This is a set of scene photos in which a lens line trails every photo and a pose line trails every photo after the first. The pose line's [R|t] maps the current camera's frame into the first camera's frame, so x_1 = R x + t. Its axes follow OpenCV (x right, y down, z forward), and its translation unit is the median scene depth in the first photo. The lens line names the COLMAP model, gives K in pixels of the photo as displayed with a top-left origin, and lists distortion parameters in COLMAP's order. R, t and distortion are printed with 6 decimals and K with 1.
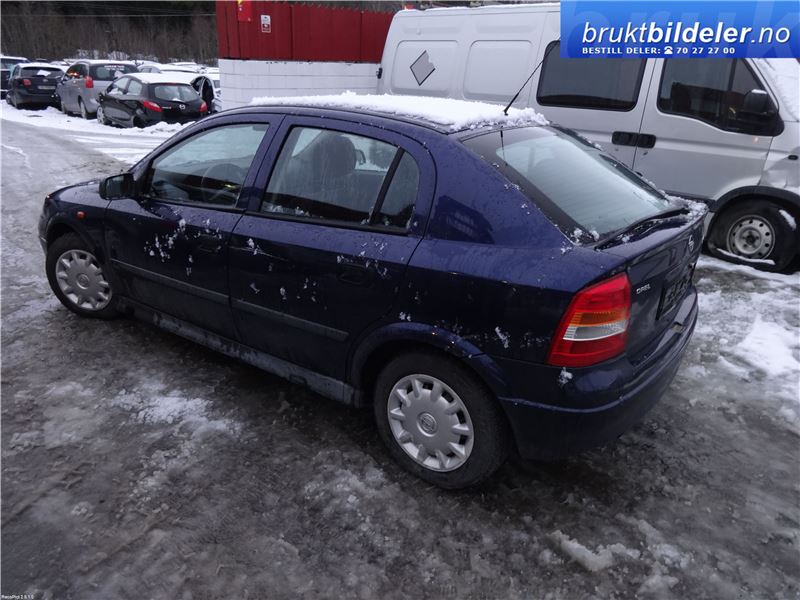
lens RADIAL K [[602.5, 0, 404.3], [0, 602.5, 299.6], [0, 0, 1]] dist [-0.002853, -0.004428]
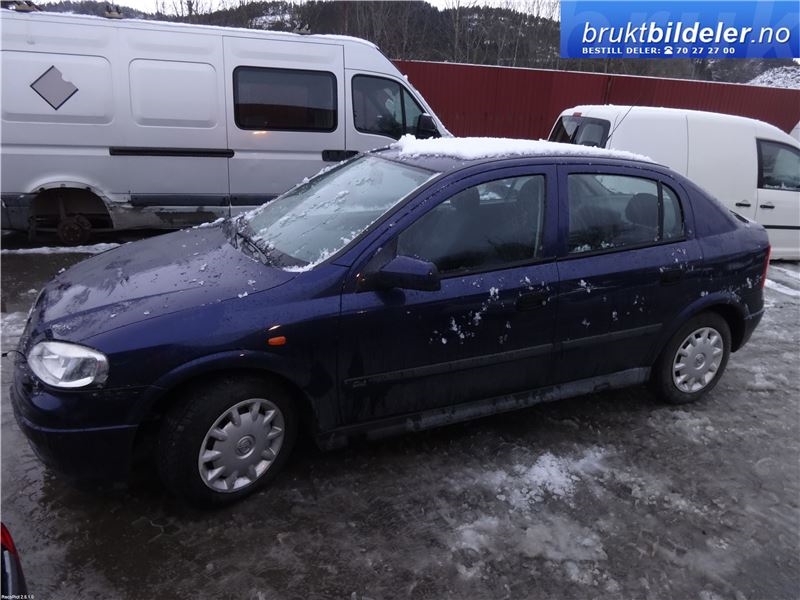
lens RADIAL K [[602.5, 0, 404.3], [0, 602.5, 299.6], [0, 0, 1]] dist [-0.002853, -0.004428]
pose [[0.490289, -0.280010, 0.825355, -1.216927], [0.280428, 0.947310, 0.154801, -0.300374], [-0.825213, 0.155555, 0.542978, 0.624542]]
